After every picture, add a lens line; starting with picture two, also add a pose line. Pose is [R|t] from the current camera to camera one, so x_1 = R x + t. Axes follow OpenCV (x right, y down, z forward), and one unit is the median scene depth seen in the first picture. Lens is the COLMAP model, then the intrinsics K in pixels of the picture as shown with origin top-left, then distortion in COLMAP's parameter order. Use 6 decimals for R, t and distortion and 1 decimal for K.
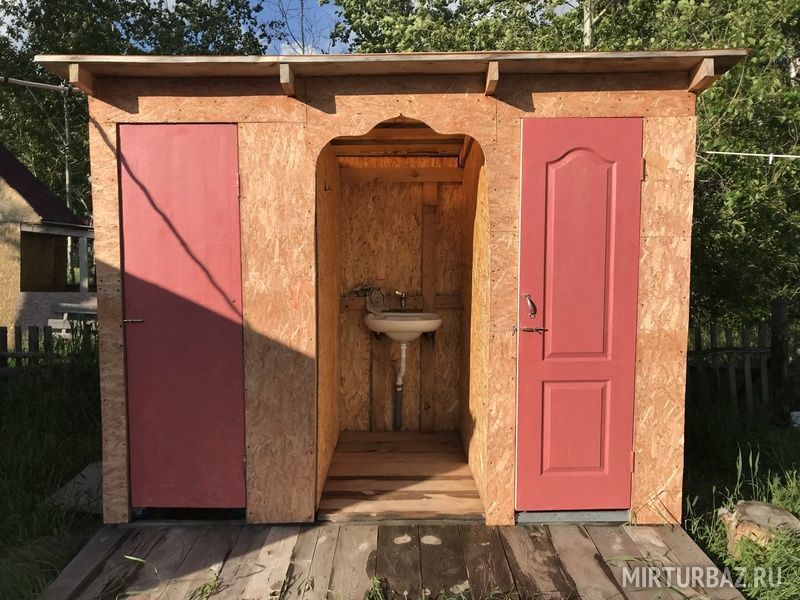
lens RADIAL K [[637.1, 0, 399.2], [0, 637.1, 303.3], [0, 0, 1]] dist [0.005305, 0.003992]
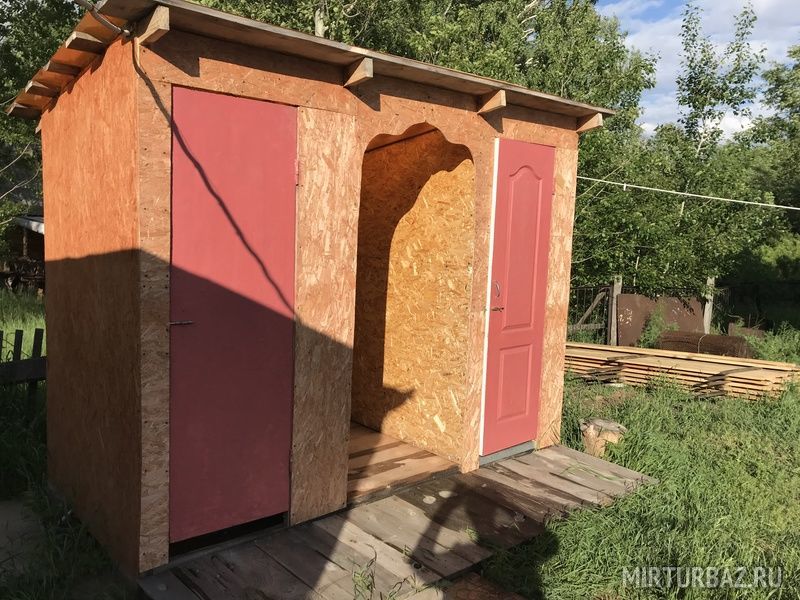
lens RADIAL K [[664.5, 0, 400.0], [0, 664.5, 300.0], [0, 0, 1]] dist [0.005221, -0.001558]
pose [[0.749336, -0.042609, 0.660818, -0.785657], [0.015415, 0.998780, 0.046921, -0.039630], [-0.662011, -0.024973, 0.749078, 0.154875]]
